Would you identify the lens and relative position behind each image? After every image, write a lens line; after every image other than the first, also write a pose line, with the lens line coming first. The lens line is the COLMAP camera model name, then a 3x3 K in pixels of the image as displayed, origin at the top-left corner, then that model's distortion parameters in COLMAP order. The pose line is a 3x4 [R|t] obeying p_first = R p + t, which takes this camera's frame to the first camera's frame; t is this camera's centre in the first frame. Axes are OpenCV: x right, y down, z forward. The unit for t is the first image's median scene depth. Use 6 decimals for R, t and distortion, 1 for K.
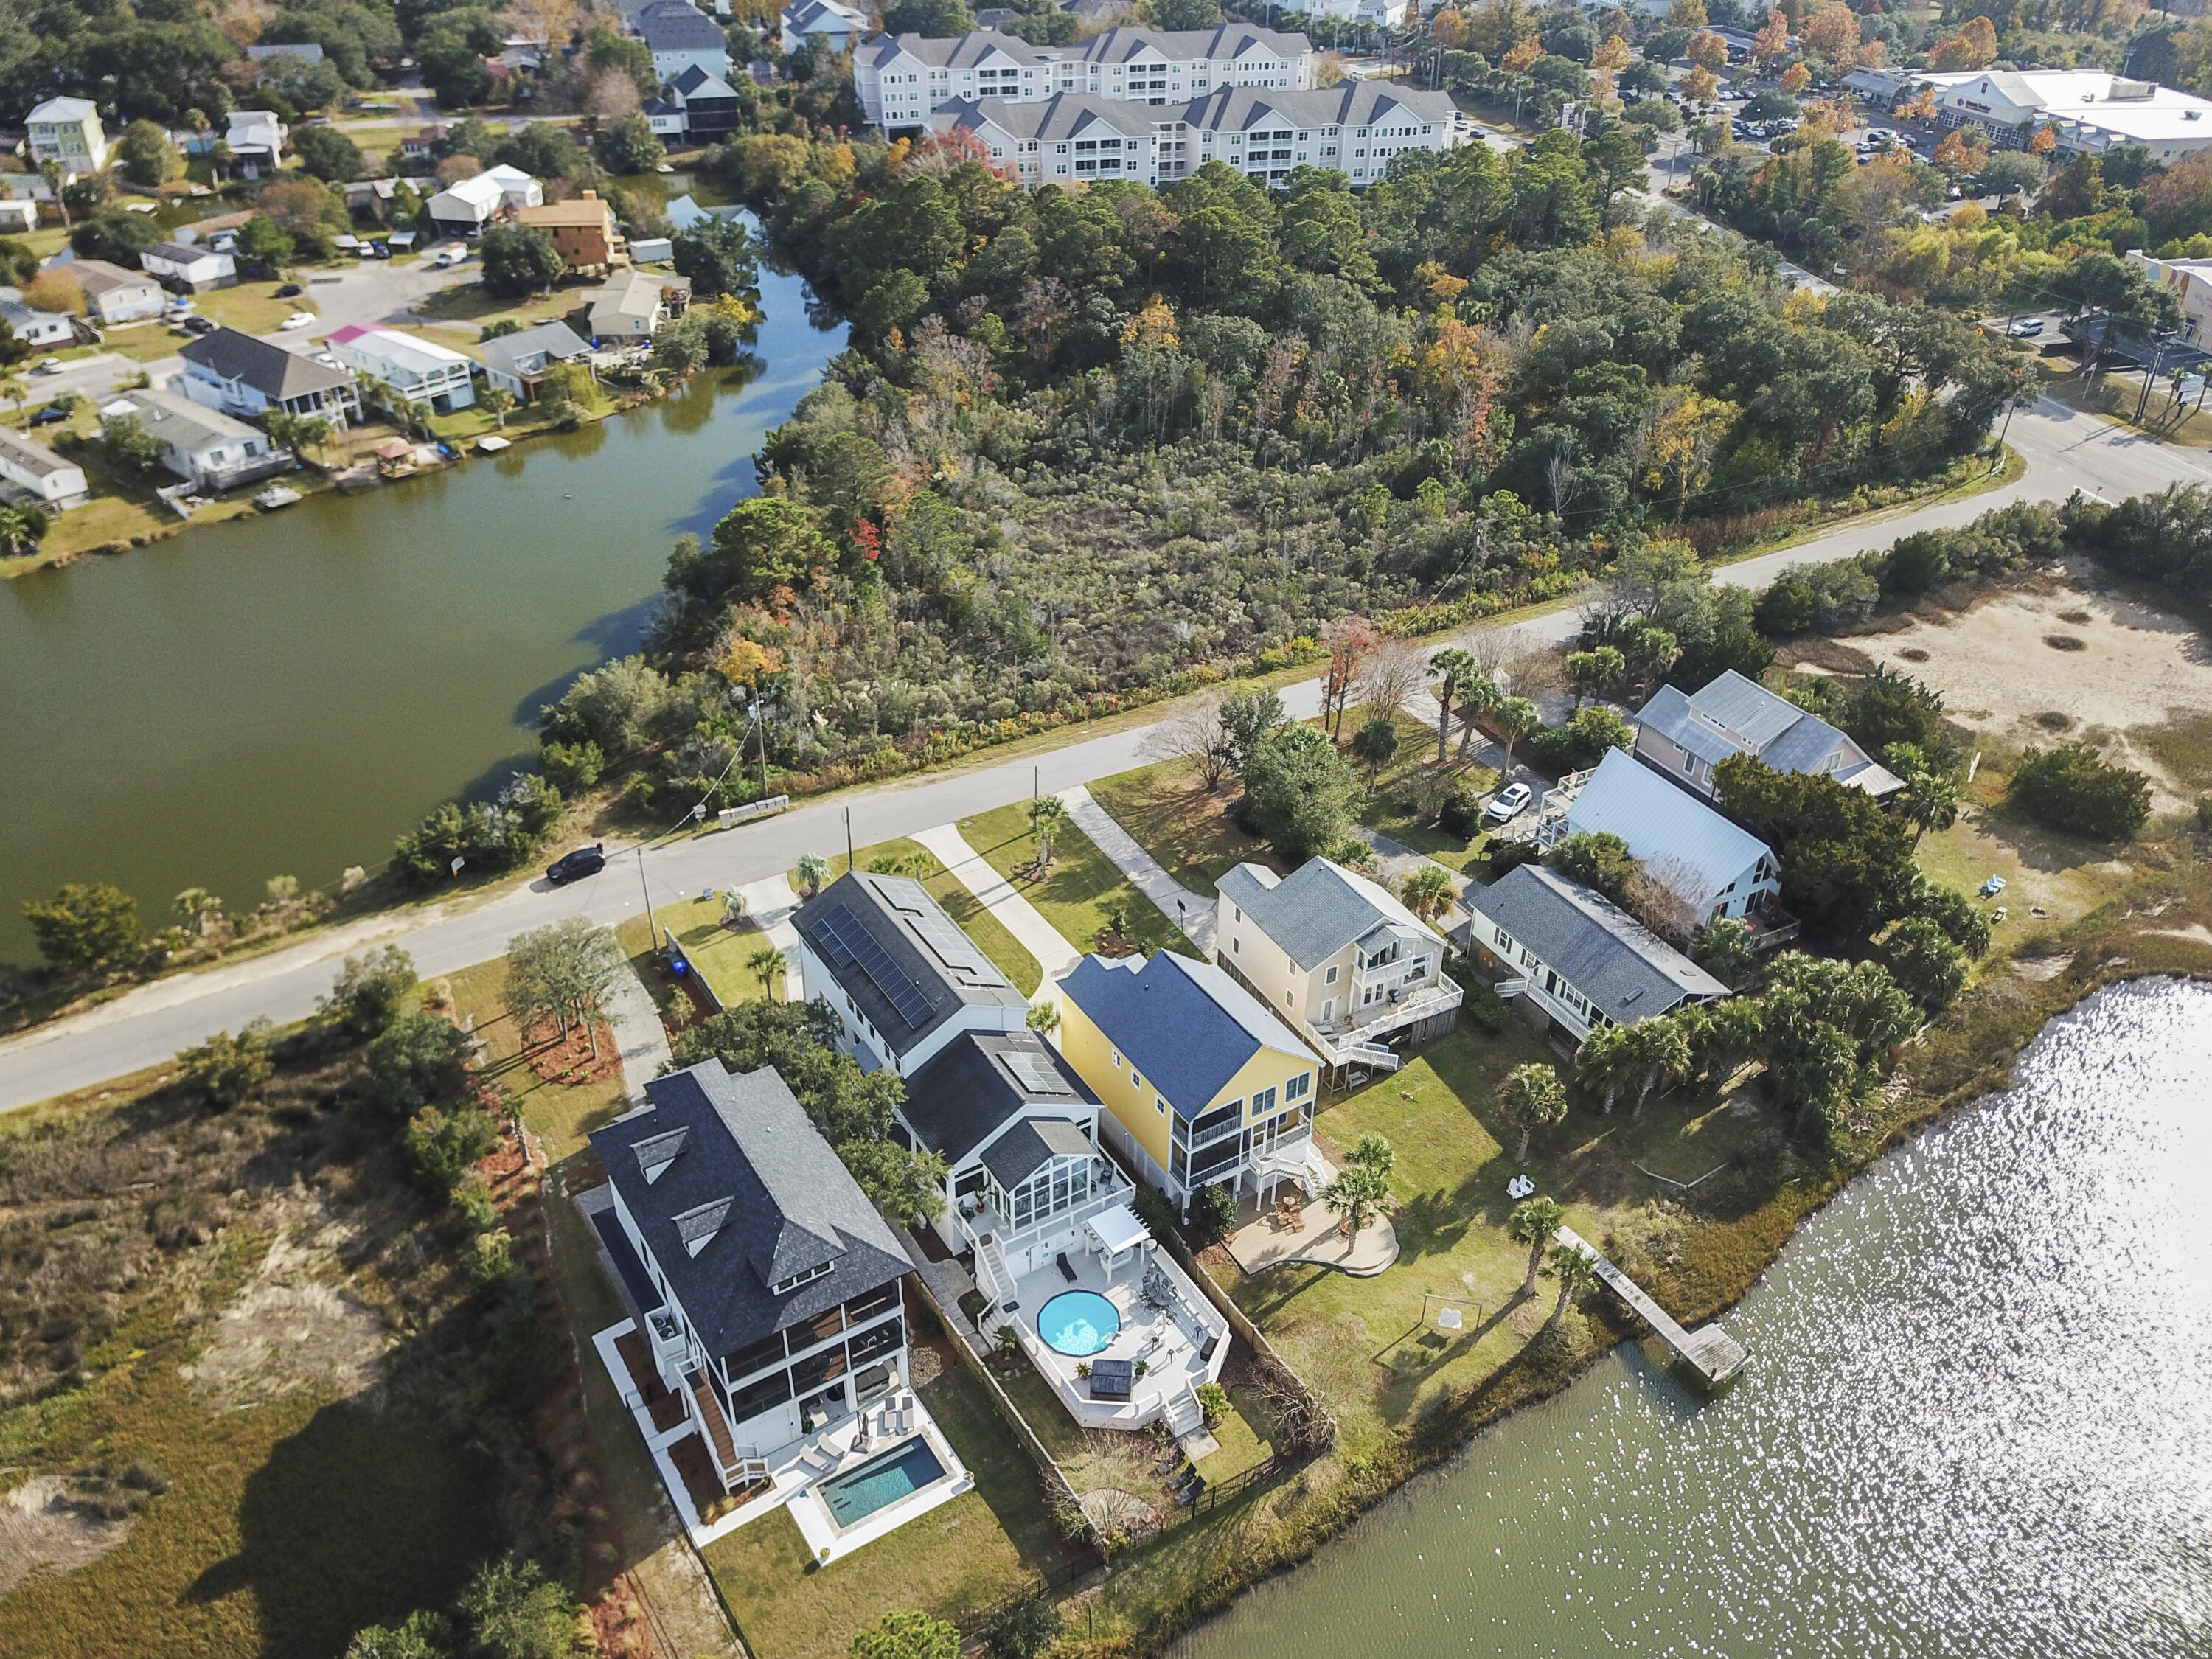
lens RADIAL K [[1715.4, 0, 1106.0], [0, 1715.4, 829.5], [0, 0, 1]] dist [0.037258, -0.015019]
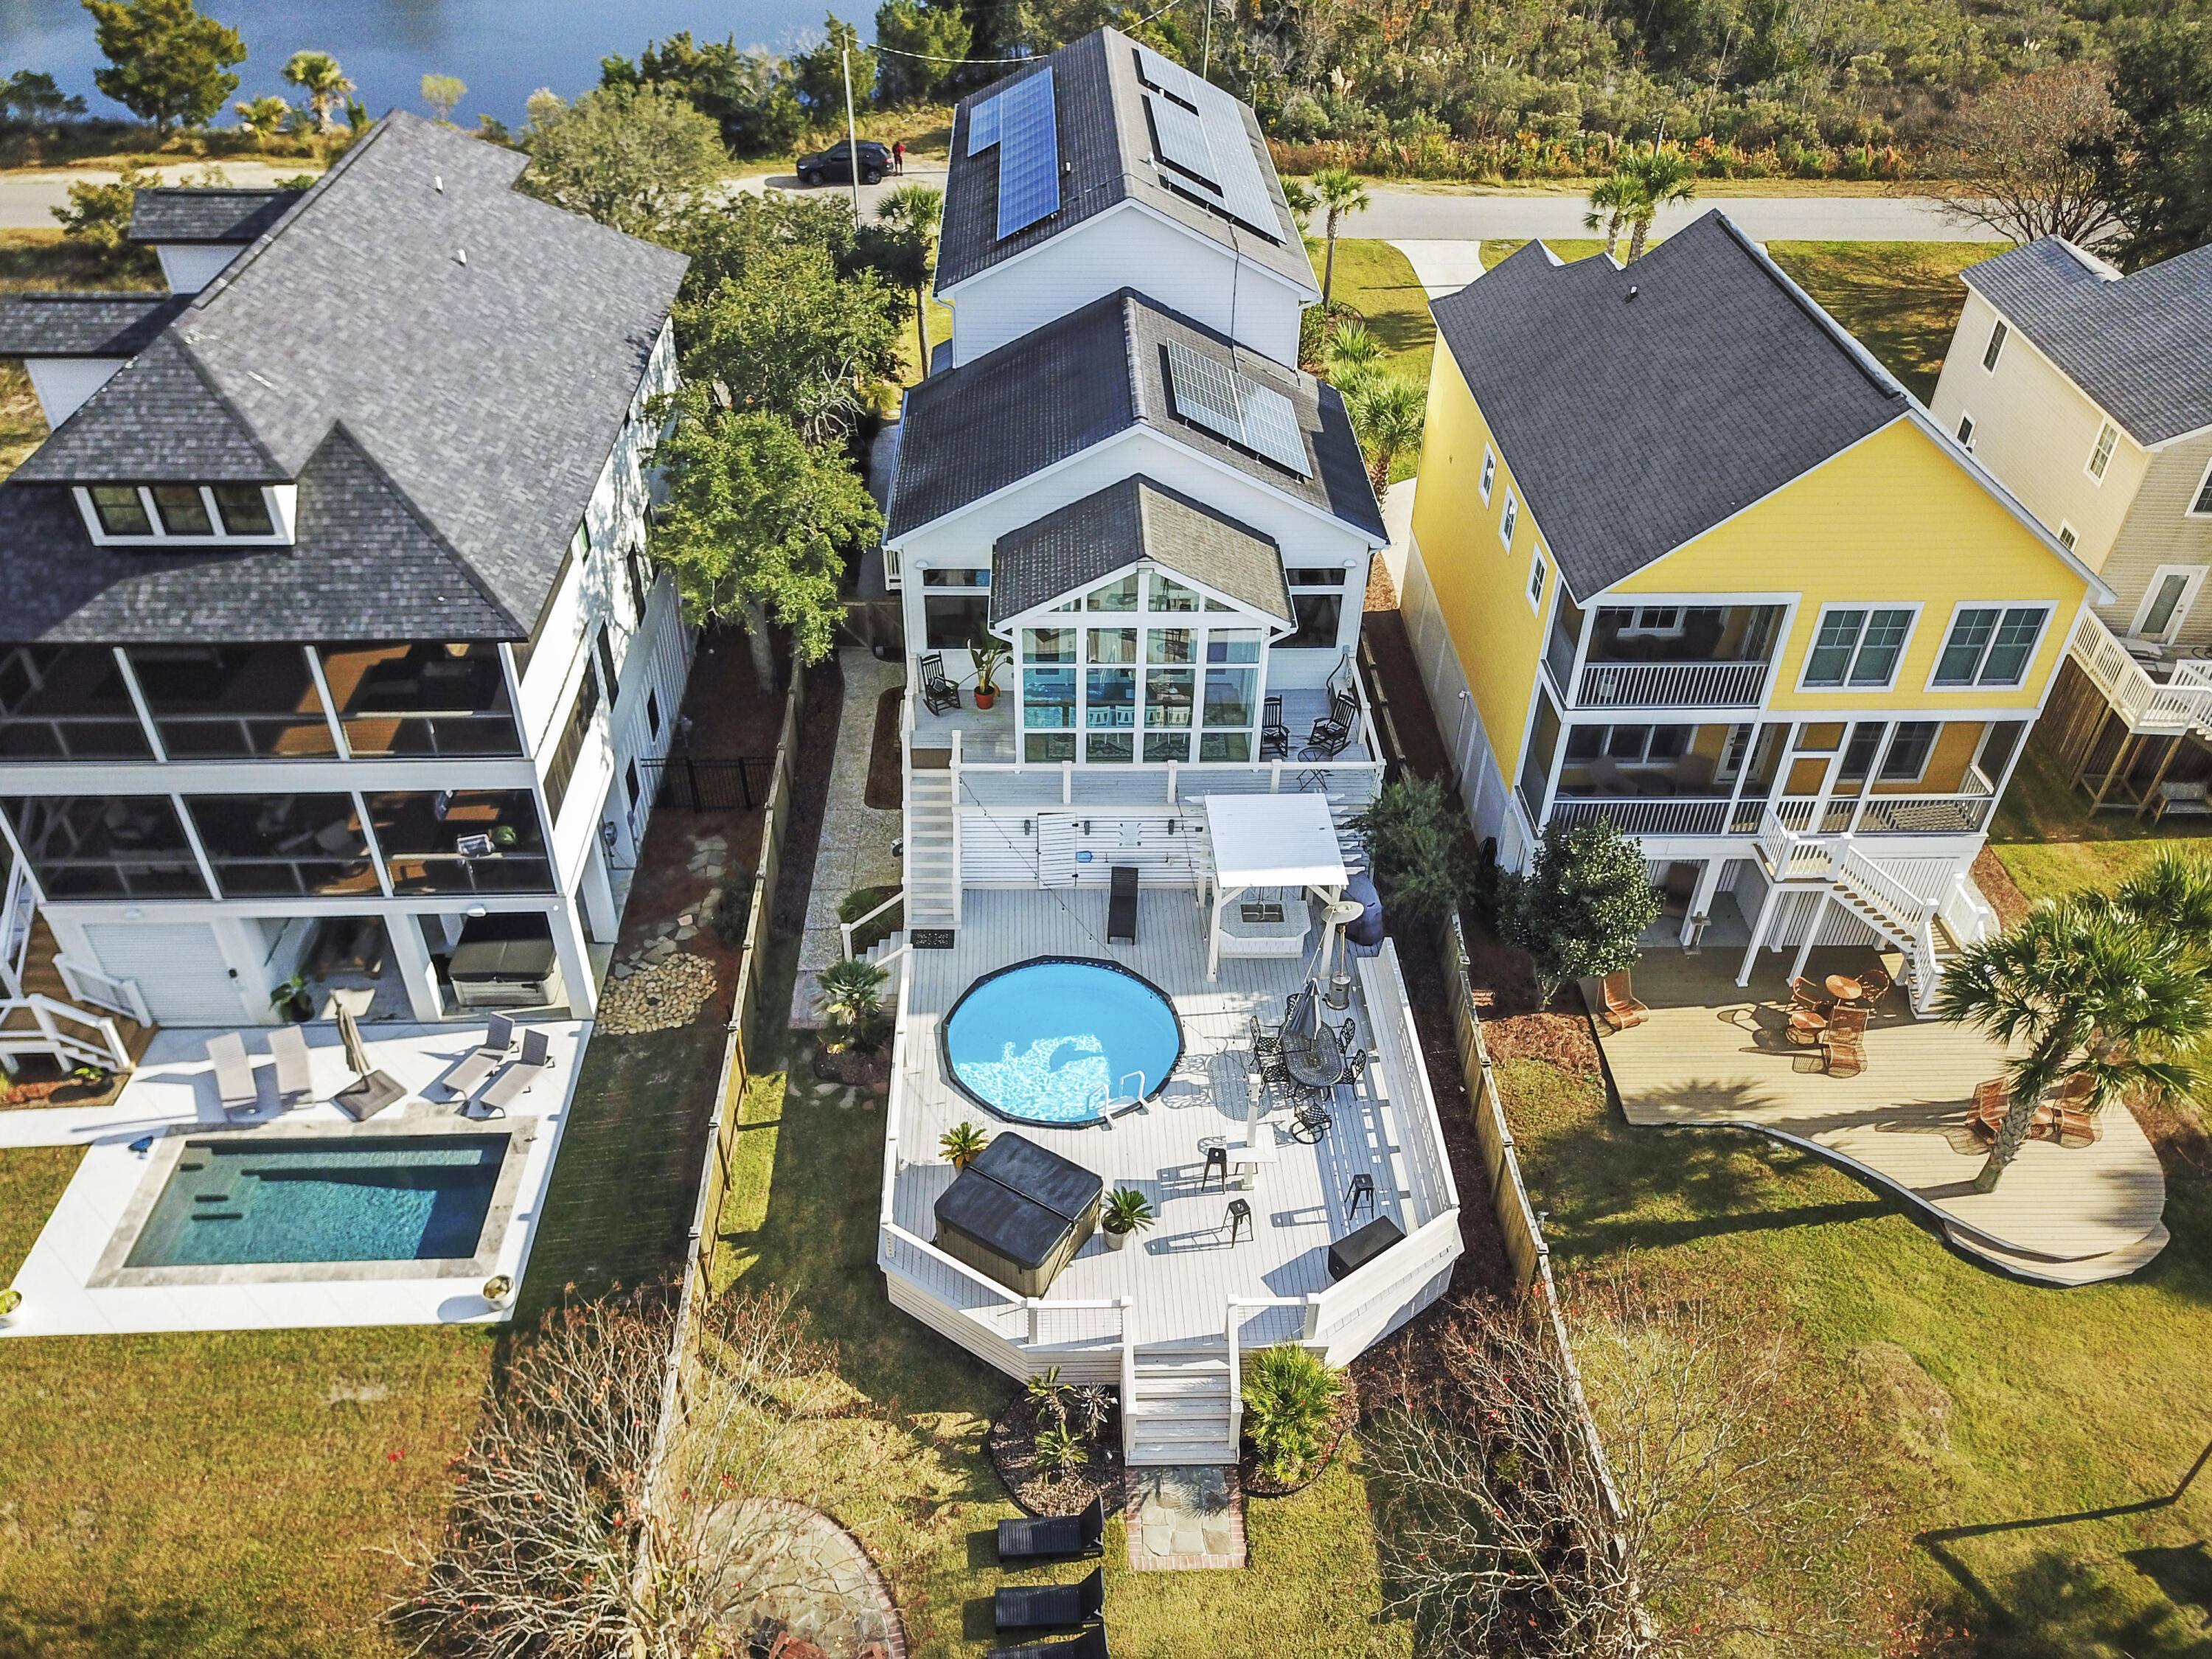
lens RADIAL K [[1680.3, 0, 1100.4], [0, 1680.3, 860.0], [0, 0, 1]] dist [0.031558, -0.000067]
pose [[0.866439, 0.312148, -0.389675, 0.074181], [-0.276262, 0.949836, 0.146597, 0.133707], [0.415887, -0.019366, 0.909210, 0.463390]]
